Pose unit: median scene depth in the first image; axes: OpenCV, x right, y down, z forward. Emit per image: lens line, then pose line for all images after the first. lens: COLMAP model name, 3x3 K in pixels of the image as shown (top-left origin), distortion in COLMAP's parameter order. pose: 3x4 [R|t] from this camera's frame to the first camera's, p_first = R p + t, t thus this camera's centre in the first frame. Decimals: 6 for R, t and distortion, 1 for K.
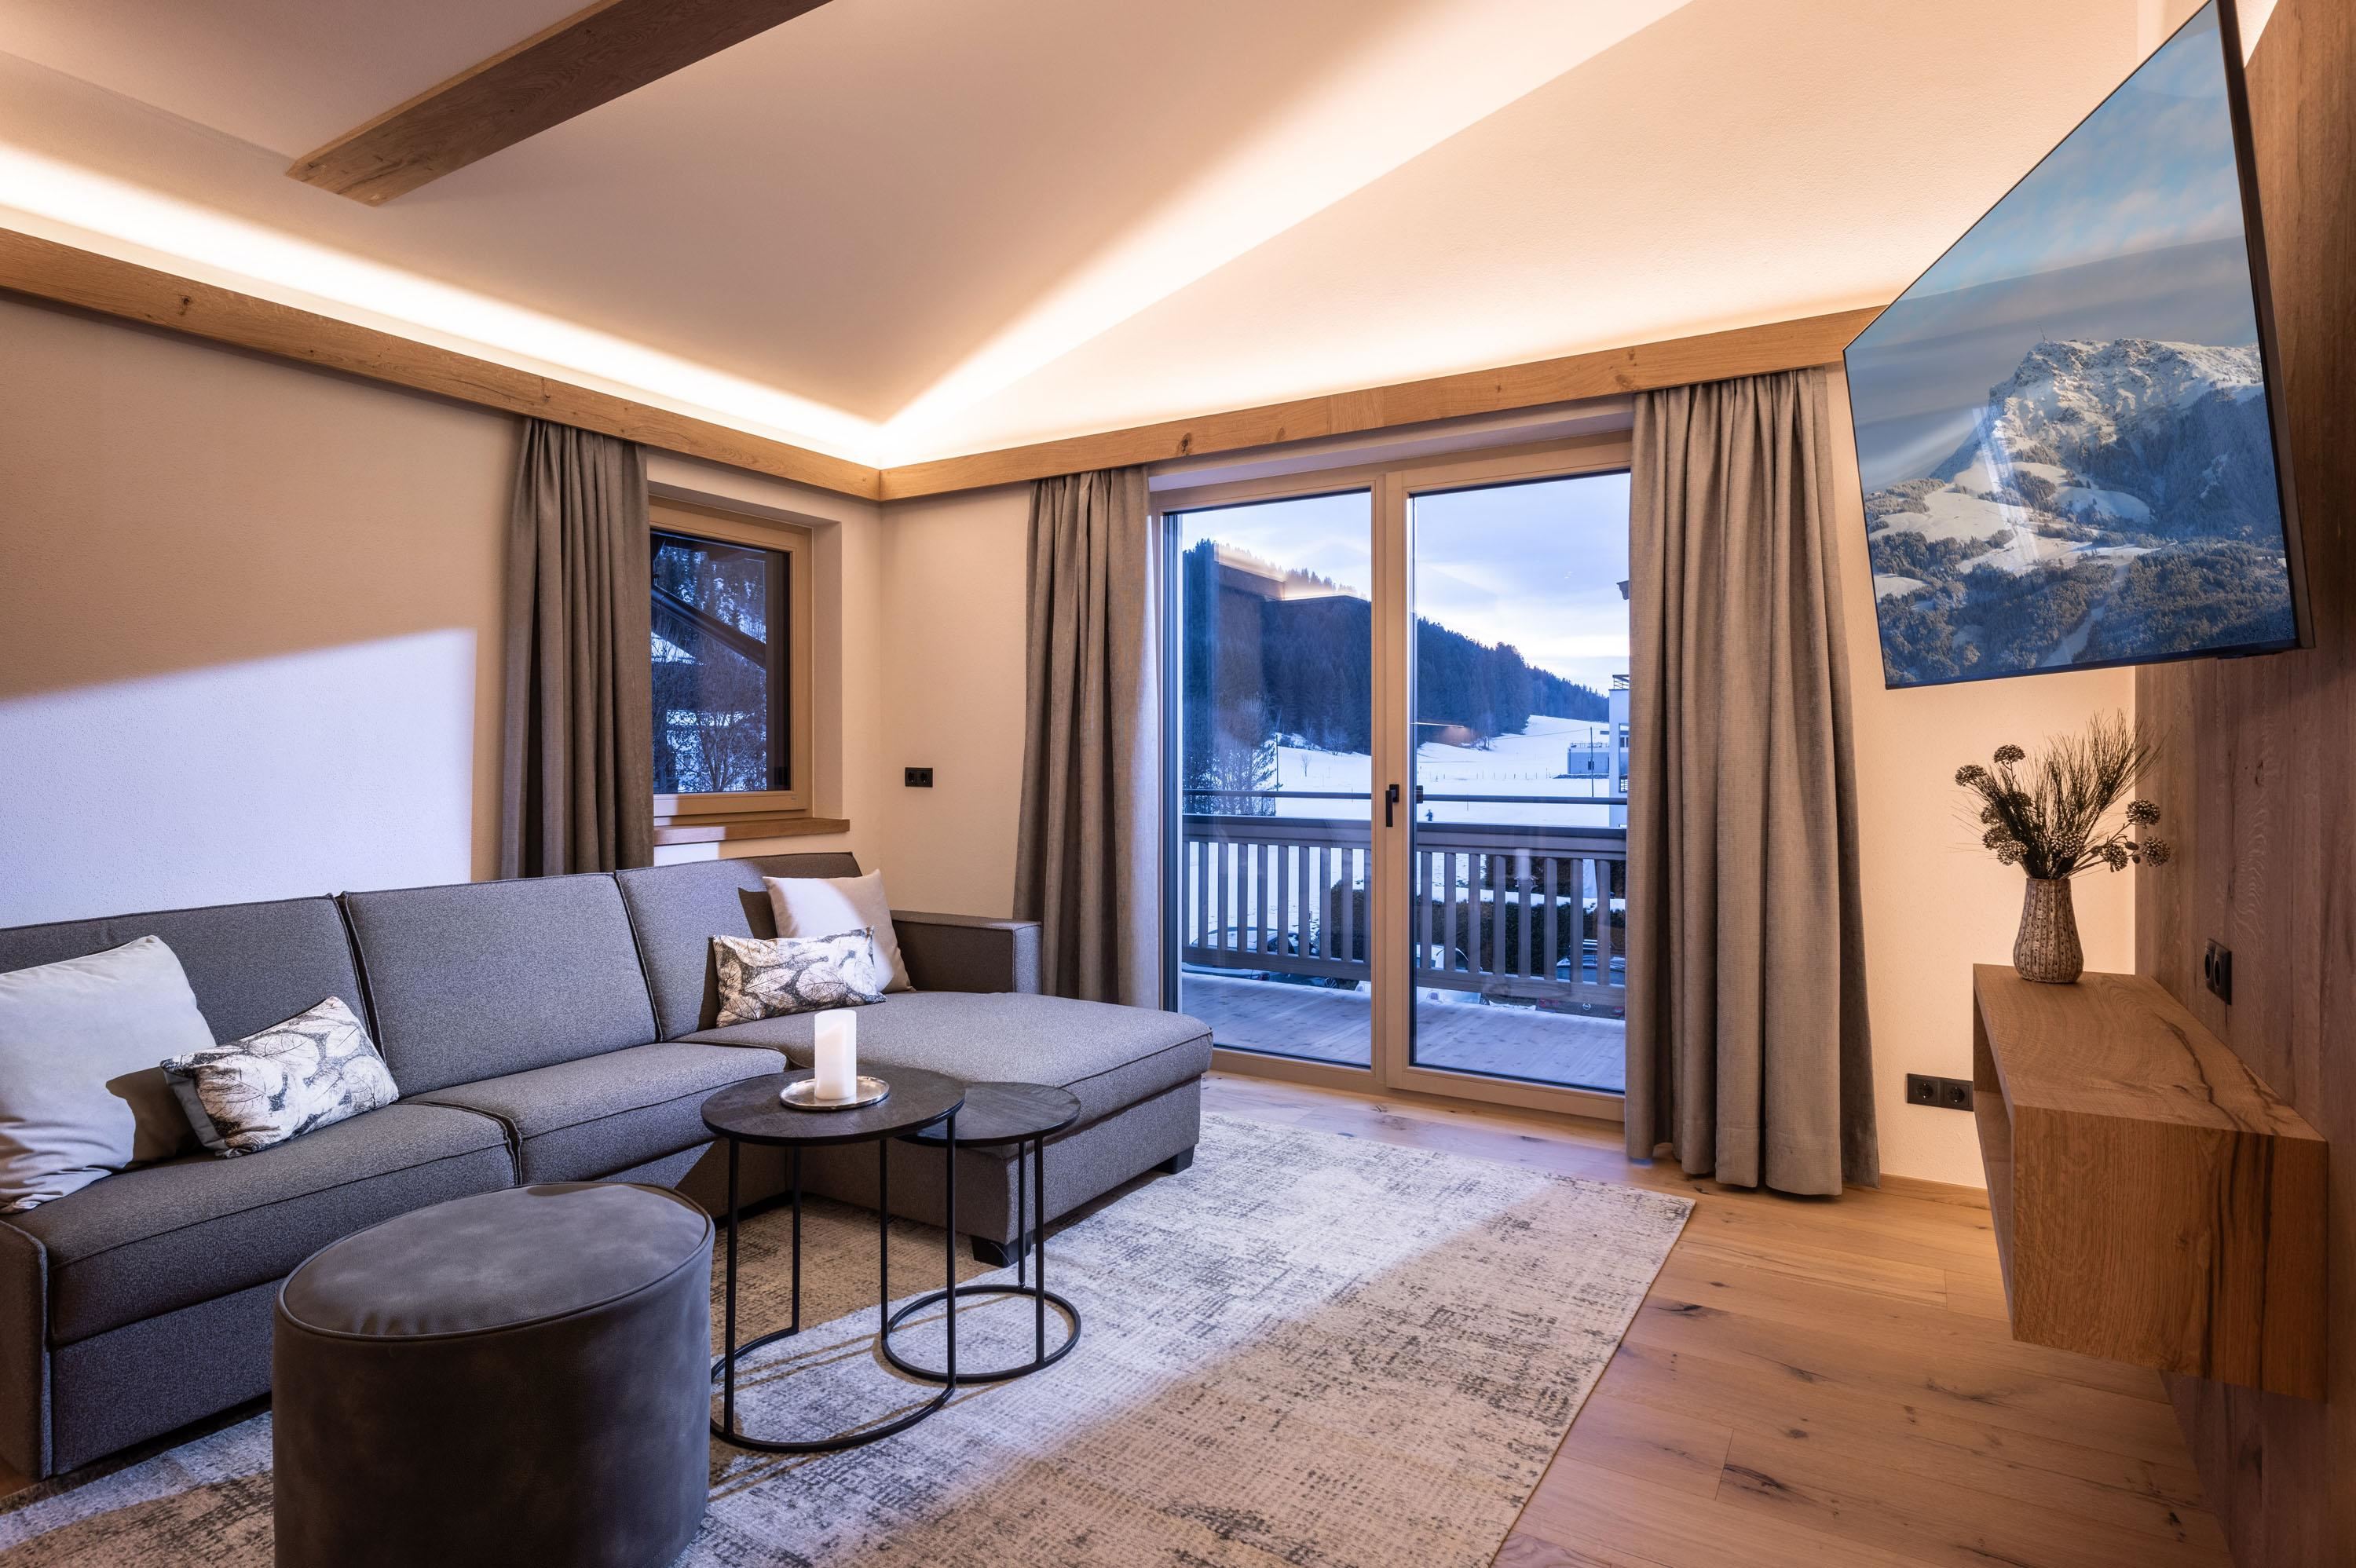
lens RADIAL K [[1224.4, 0, 1178.5], [0, 1224.4, 773.5], [0, 0, 1]] dist [0.005876, -0.001299]
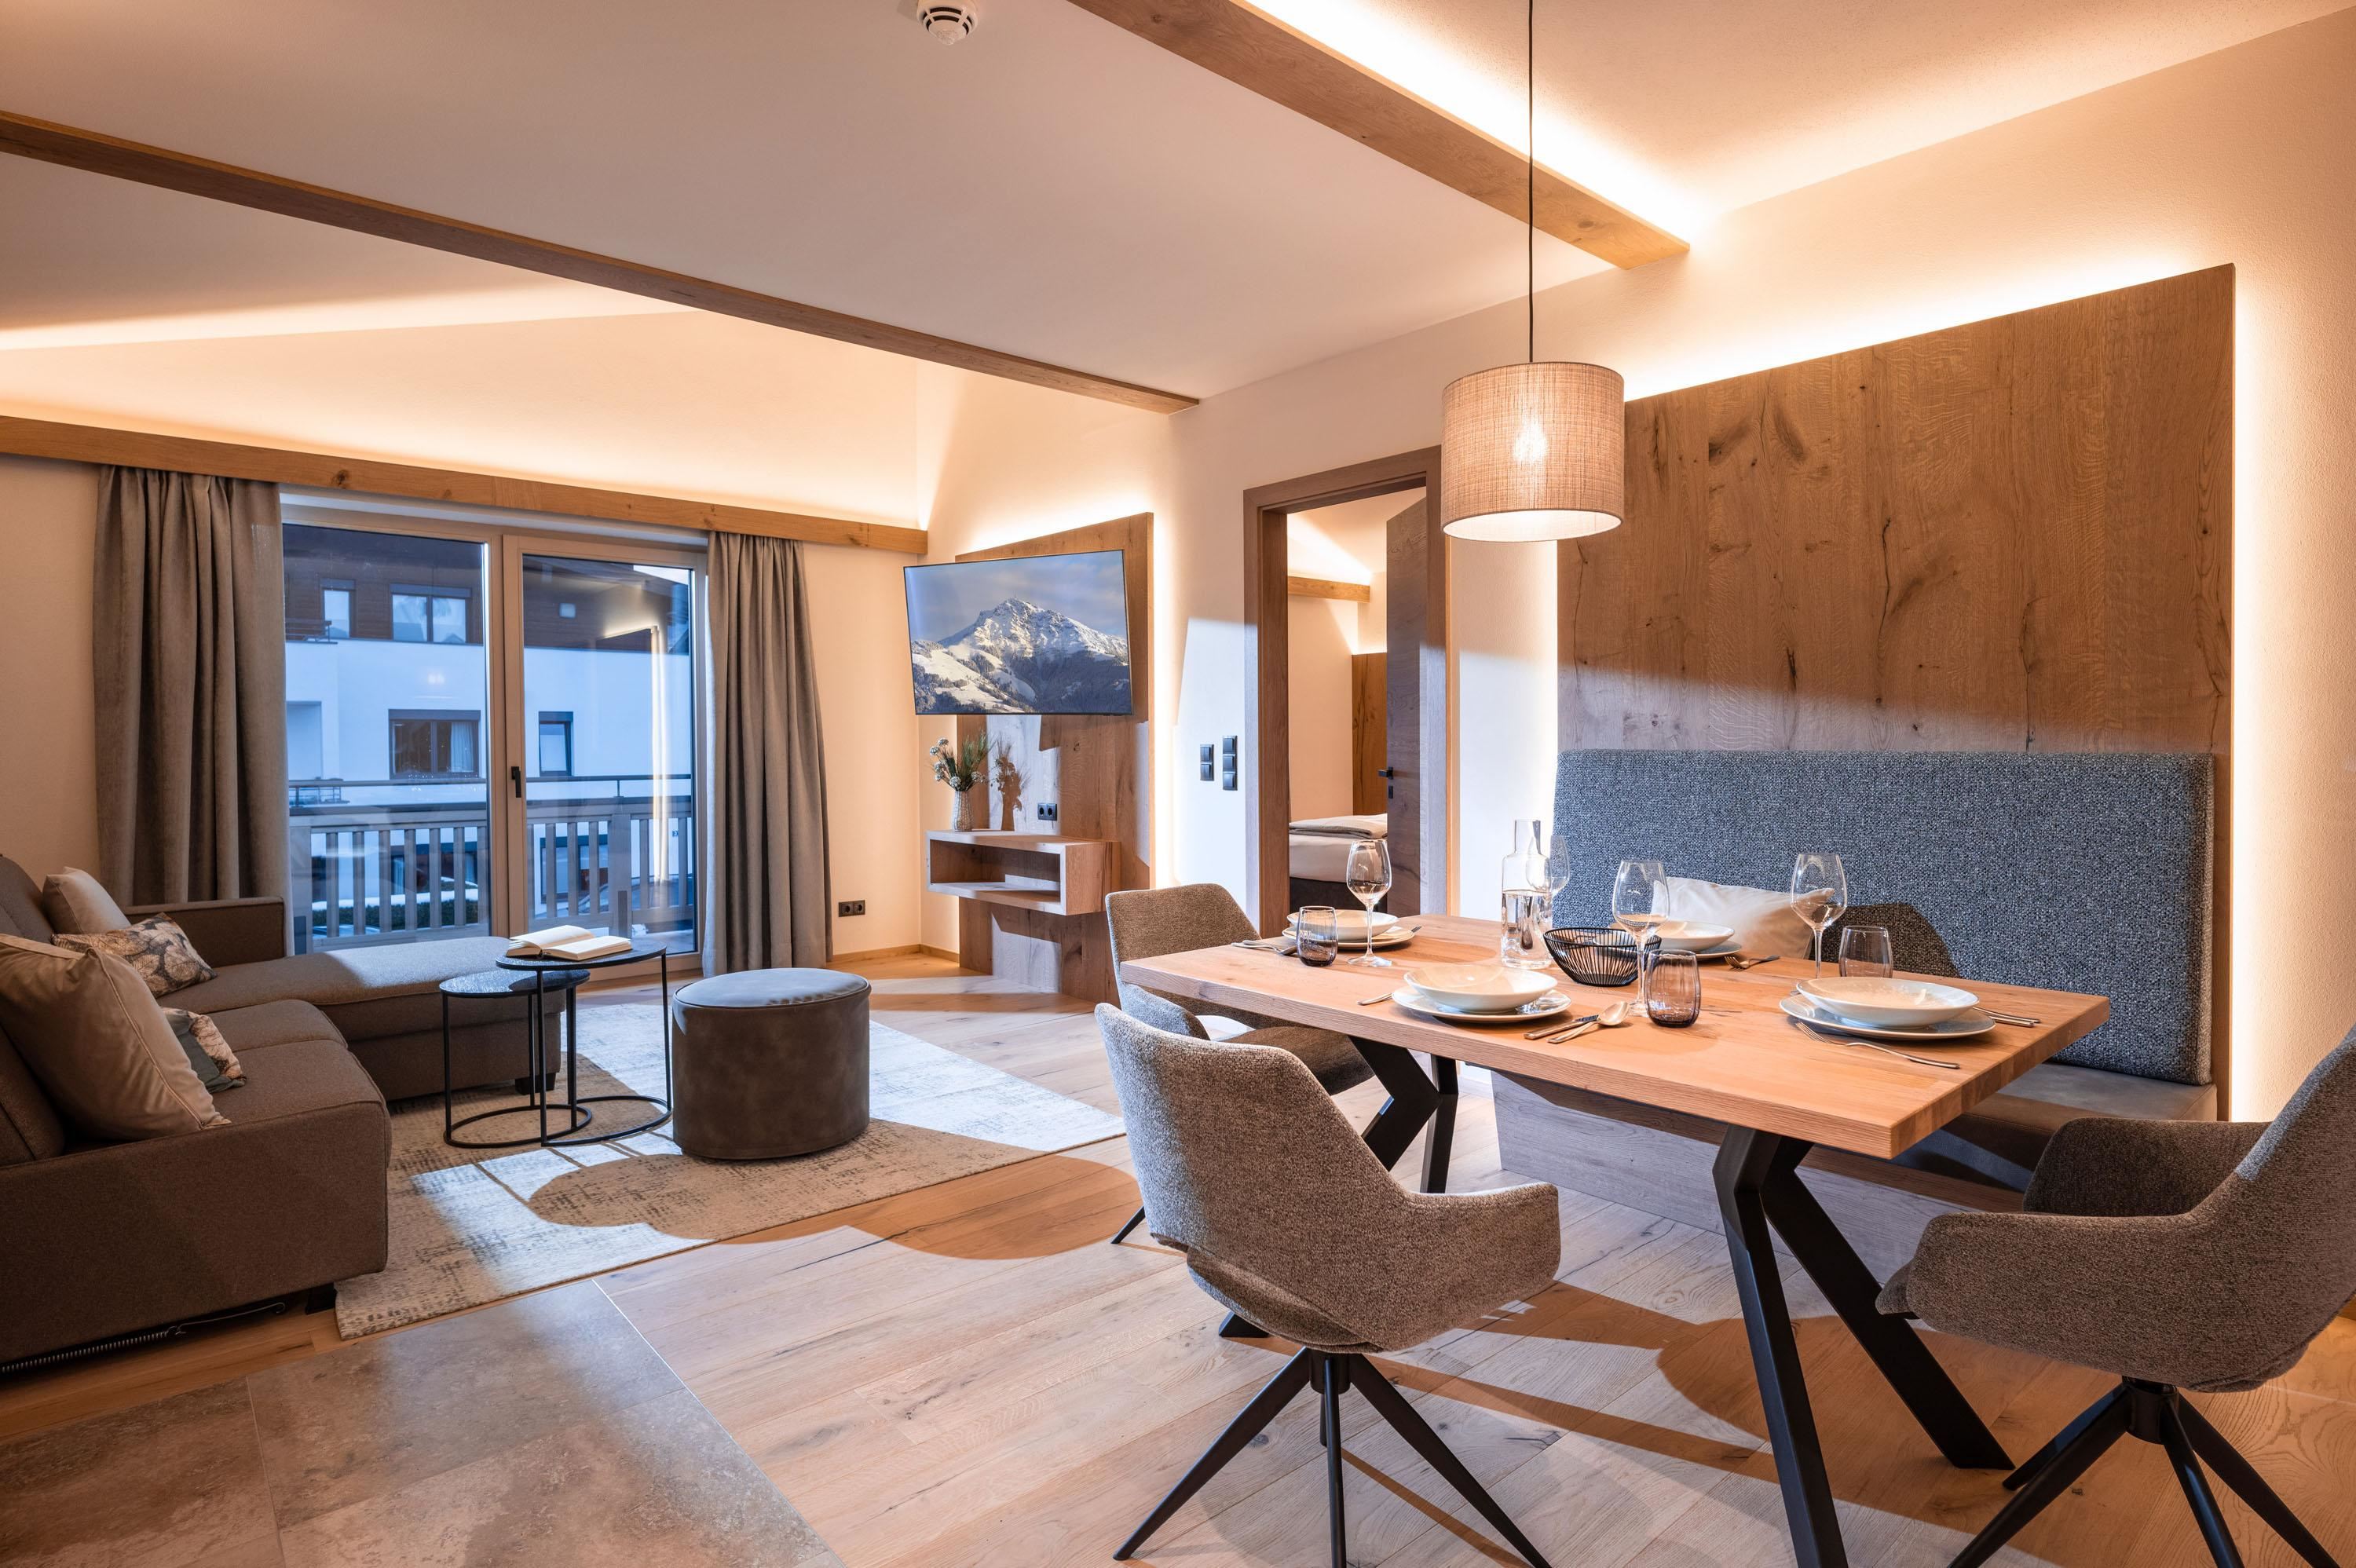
lens RADIAL K [[1224.4, 0, 1199.6], [0, 1224.4, 798.8], [0, 0, 1]] dist [0.005876, -0.001299]
pose [[0.301572, -0.044765, 0.952392, -1.044041], [0.021136, 0.998966, 0.040262, 0.006373], [-0.953209, 0.007988, 0.302207, -0.154257]]
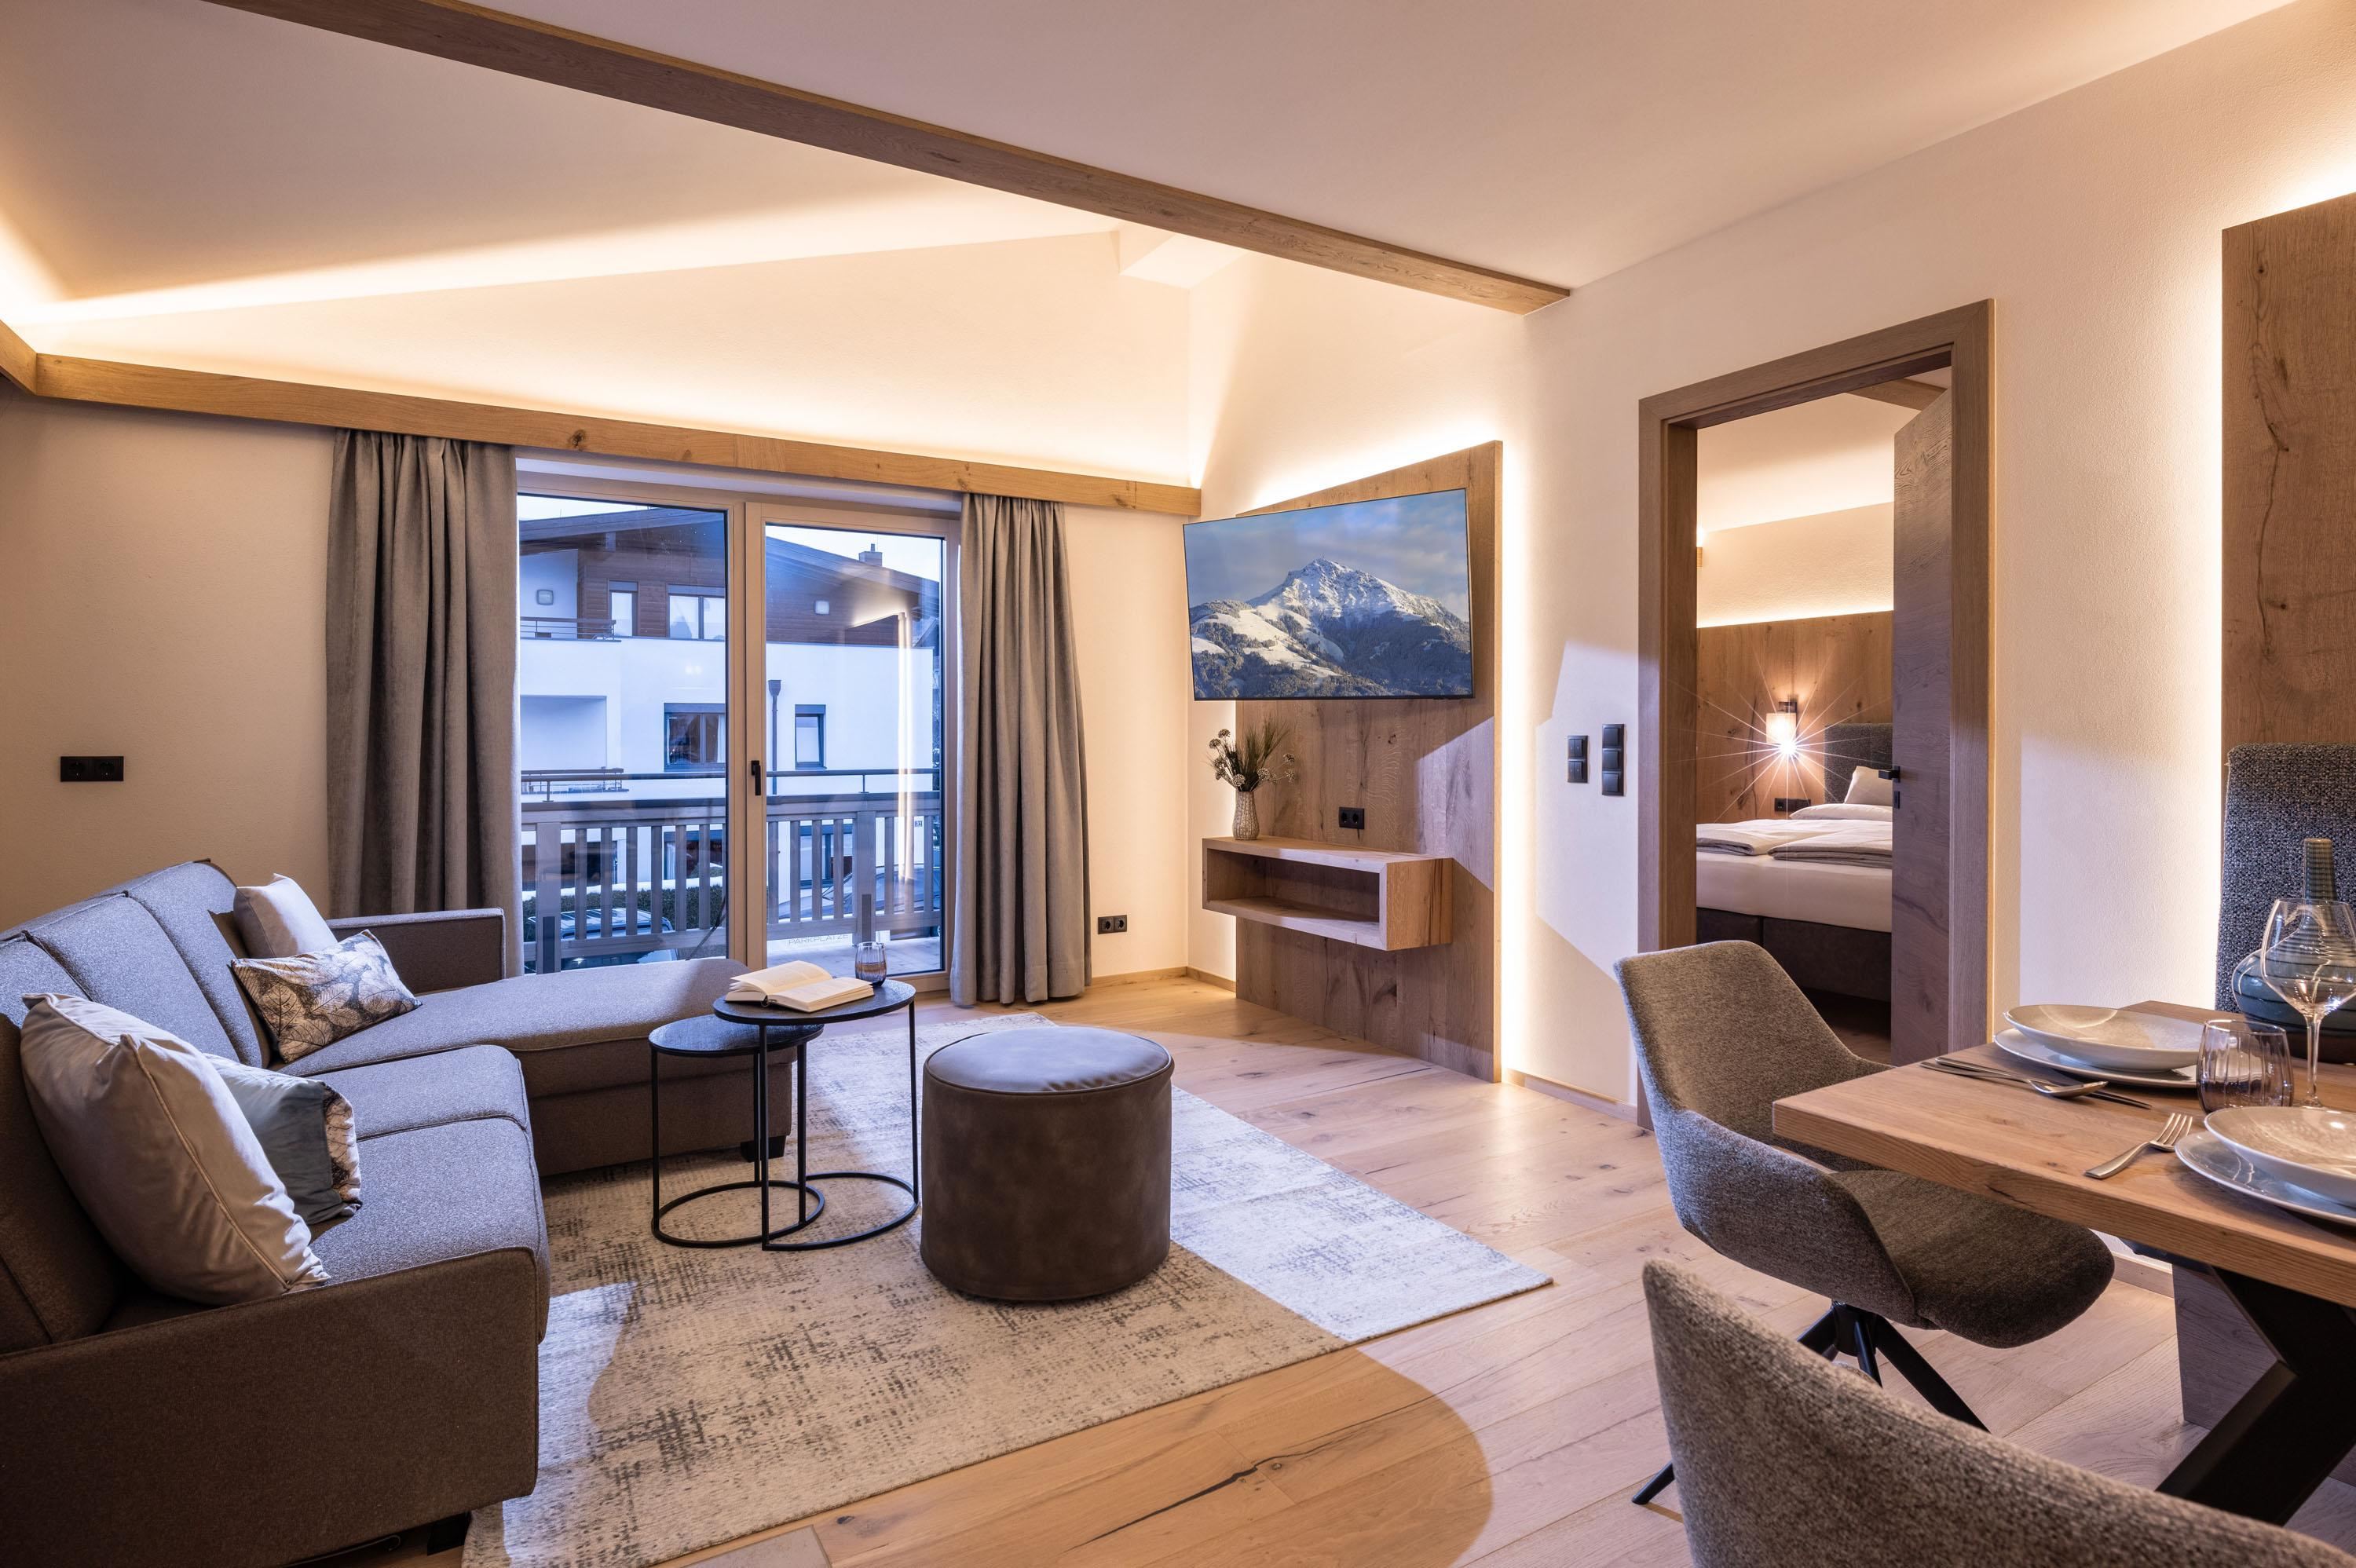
lens RADIAL K [[1224.4, 0, 1193.9], [0, 1224.4, 775.1], [0, 0, 1]] dist [0.005876, -0.001299]
pose [[0.468716, -0.029885, 0.882843, -0.812581], [0.019778, 0.999532, 0.023334, 0.003638], [-0.883128, 0.006524, 0.469087, 0.055289]]
